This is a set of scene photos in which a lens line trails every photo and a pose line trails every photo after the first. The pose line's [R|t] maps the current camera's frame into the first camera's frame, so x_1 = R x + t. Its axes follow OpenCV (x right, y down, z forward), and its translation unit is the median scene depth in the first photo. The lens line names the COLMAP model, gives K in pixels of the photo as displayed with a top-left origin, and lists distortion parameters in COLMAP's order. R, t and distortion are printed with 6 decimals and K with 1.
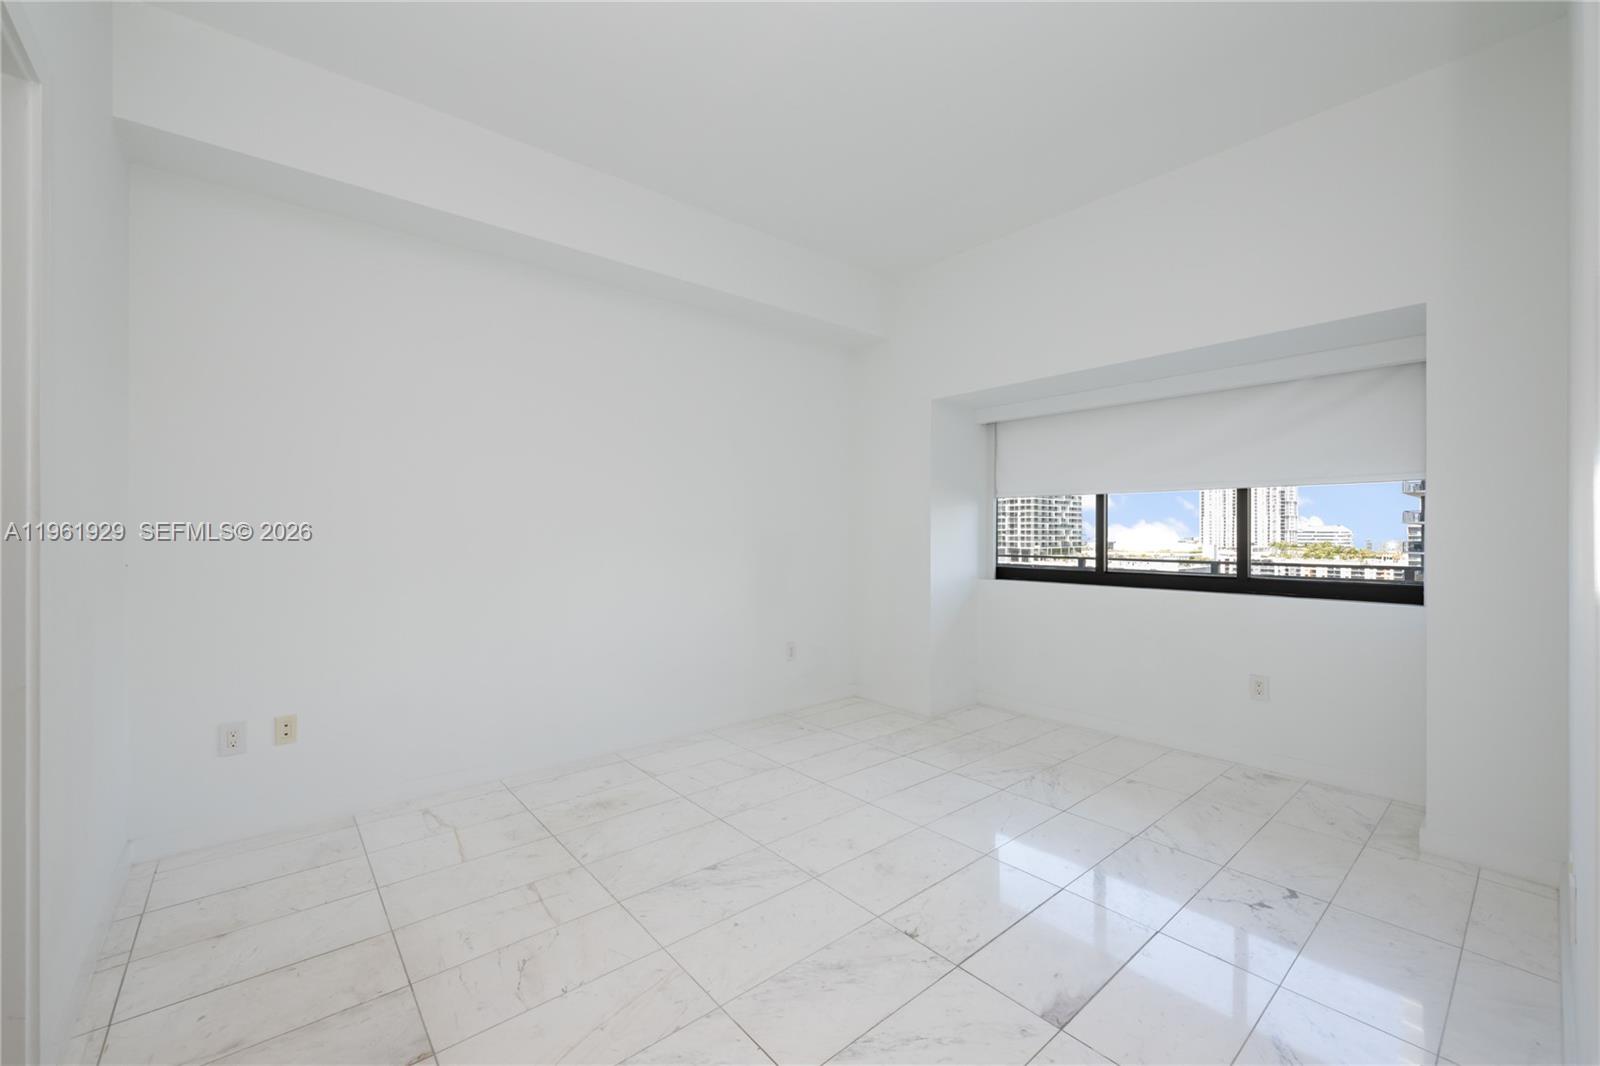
lens RADIAL K [[638.9, 0, 798.8], [0, 638.9, 530.2], [0, 0, 1]] dist [0.000033, -0.000403]
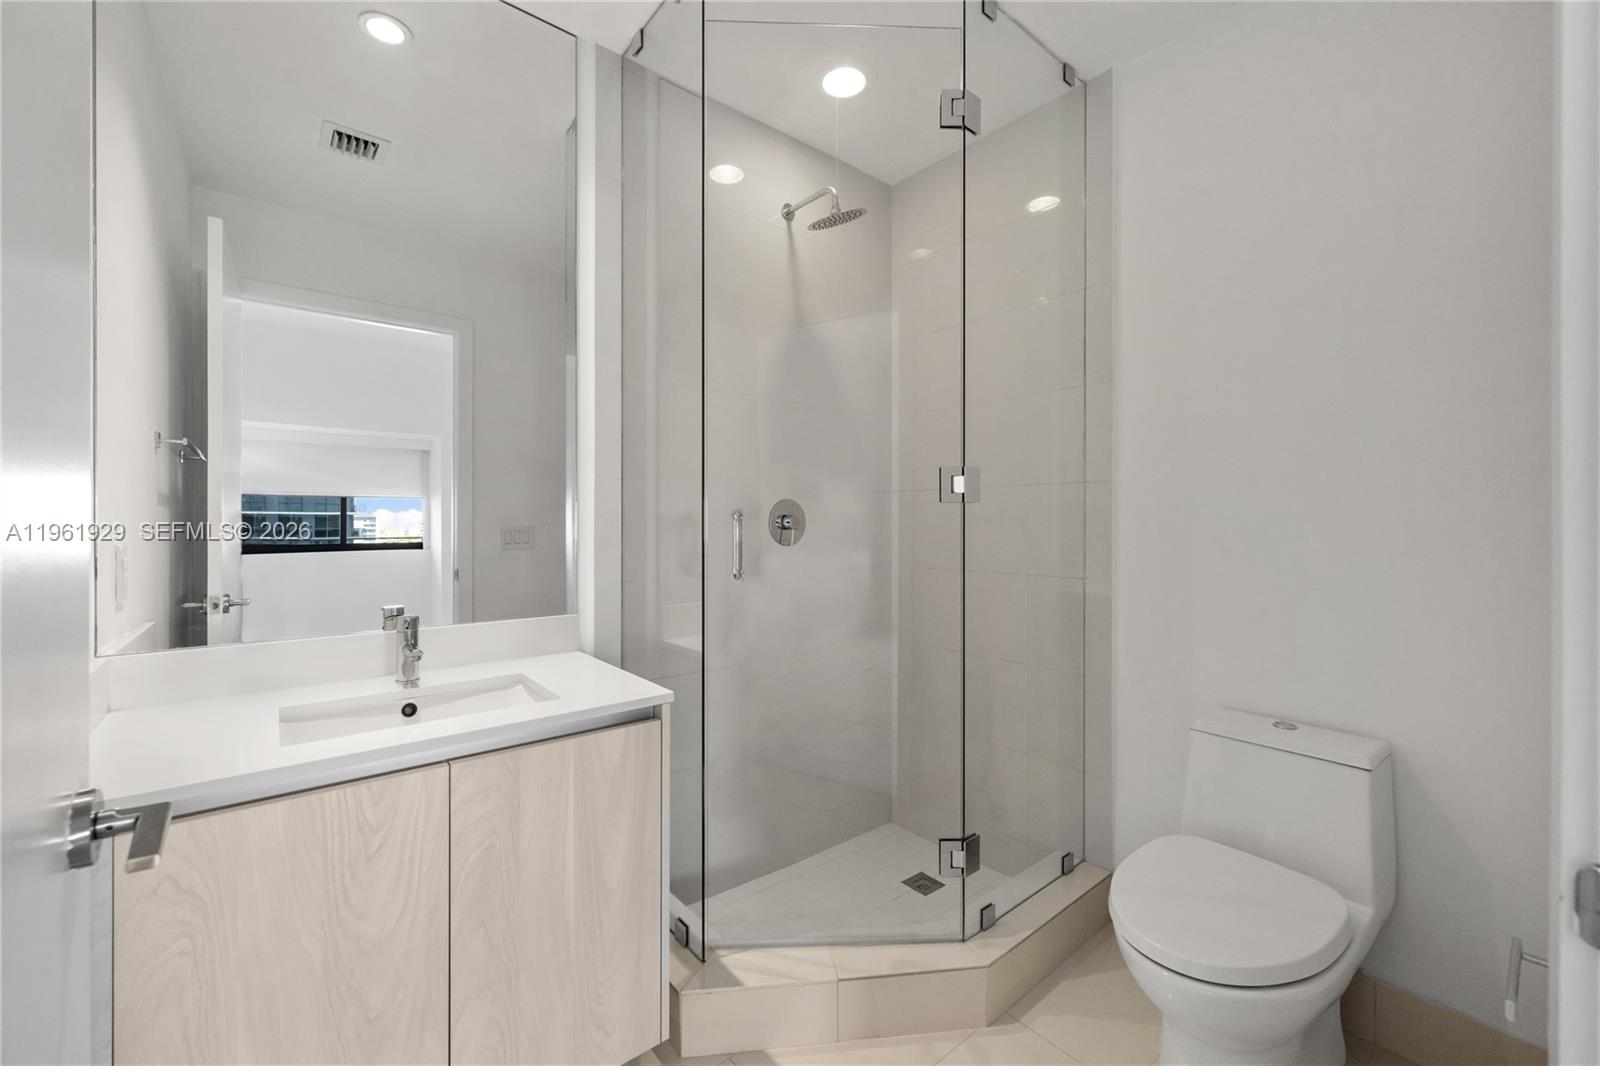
lens RADIAL K [[638.9, 0, 799.3], [0, 638.9, 523.8], [0, 0, 1]] dist [0.000033, -0.000403]
pose [[0.020950, -0.006032, 0.999762, -2.368784], [0.002661, 0.999979, 0.005978, -0.033245], [-0.999777, 0.002535, 0.020965, -1.074530]]
